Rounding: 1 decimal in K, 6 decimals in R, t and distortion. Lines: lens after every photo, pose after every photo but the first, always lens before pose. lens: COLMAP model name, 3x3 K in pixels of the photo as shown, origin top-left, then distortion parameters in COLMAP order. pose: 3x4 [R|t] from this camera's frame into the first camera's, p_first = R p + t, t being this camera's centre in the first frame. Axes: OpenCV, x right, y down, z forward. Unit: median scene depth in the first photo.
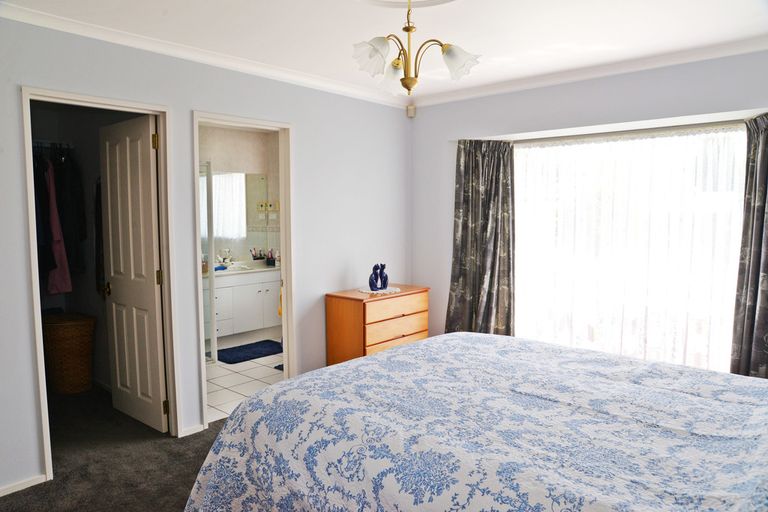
lens RADIAL K [[557.6, 0, 384.5], [0, 557.6, 261.3], [0, 0, 1]] dist [-0.067377, 0.011237]
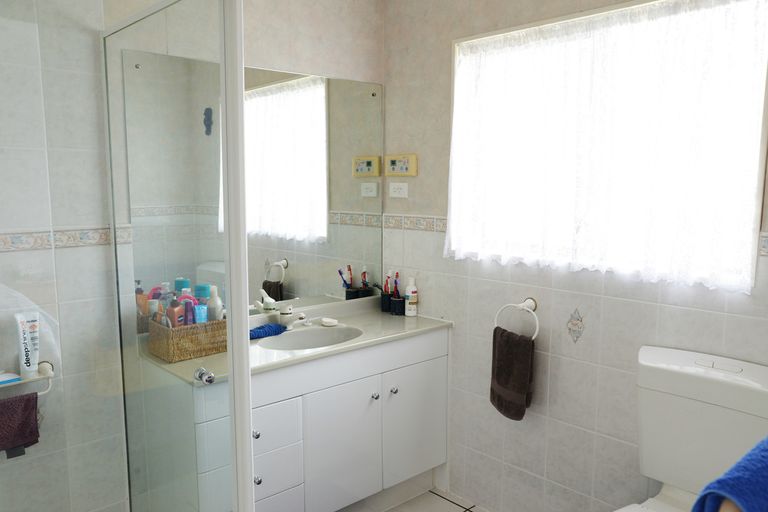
lens RADIAL K [[608.2, 0, 387.8], [0, 608.2, 256.2], [0, 0, 1]] dist [0.069349, 0.000817]
pose [[0.995873, 0.026251, -0.086881, -0.165848], [-0.025447, 0.999623, 0.010343, -0.036437], [0.087120, -0.008089, 0.996165, 0.548794]]
